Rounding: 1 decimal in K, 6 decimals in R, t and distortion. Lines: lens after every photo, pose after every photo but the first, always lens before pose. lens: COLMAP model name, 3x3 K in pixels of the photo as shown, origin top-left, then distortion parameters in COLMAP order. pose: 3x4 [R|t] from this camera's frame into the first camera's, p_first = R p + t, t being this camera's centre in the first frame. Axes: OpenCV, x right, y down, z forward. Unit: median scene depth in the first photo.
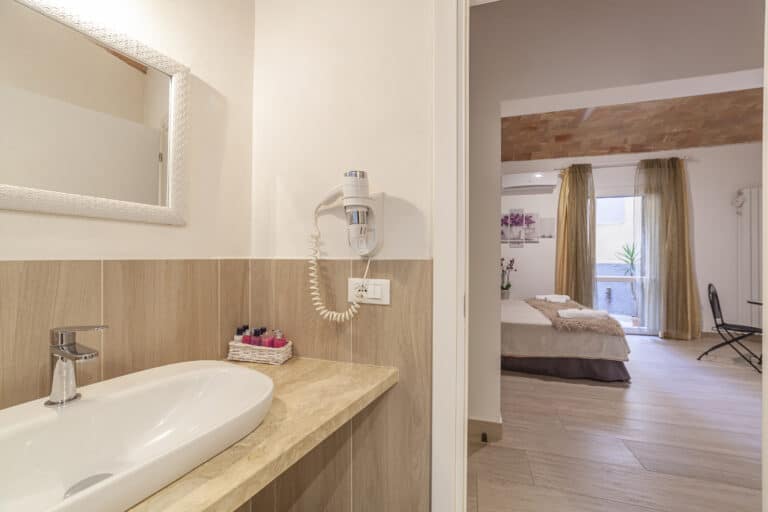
lens RADIAL K [[295.6, 0, 384.0], [0, 295.6, 256.0], [0, 0, 1]] dist [-0.022093, 0.008303]
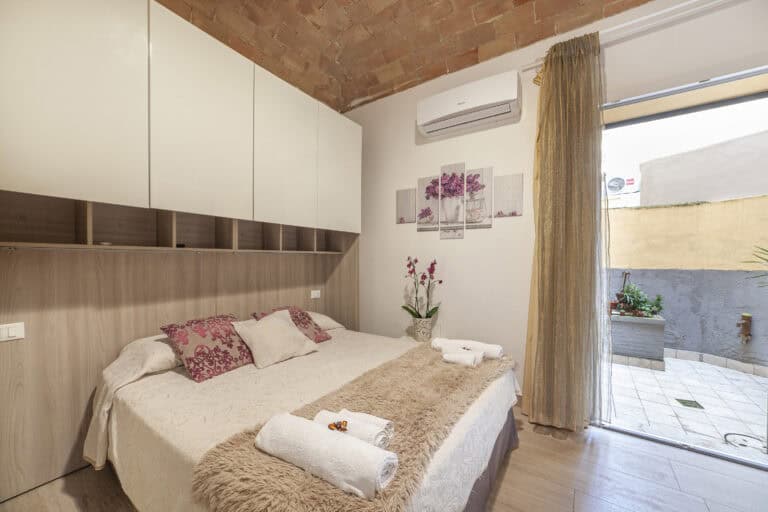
lens RADIAL K [[302.3, 0, 383.5], [0, 302.3, 260.9], [0, 0, 1]] dist [-0.001539, -0.000030]
pose [[0.943803, 0.005042, -0.330471, 0.545414], [-0.002264, 0.999959, 0.008792, 0.007409], [0.330502, -0.007550, 0.943775, 0.479748]]
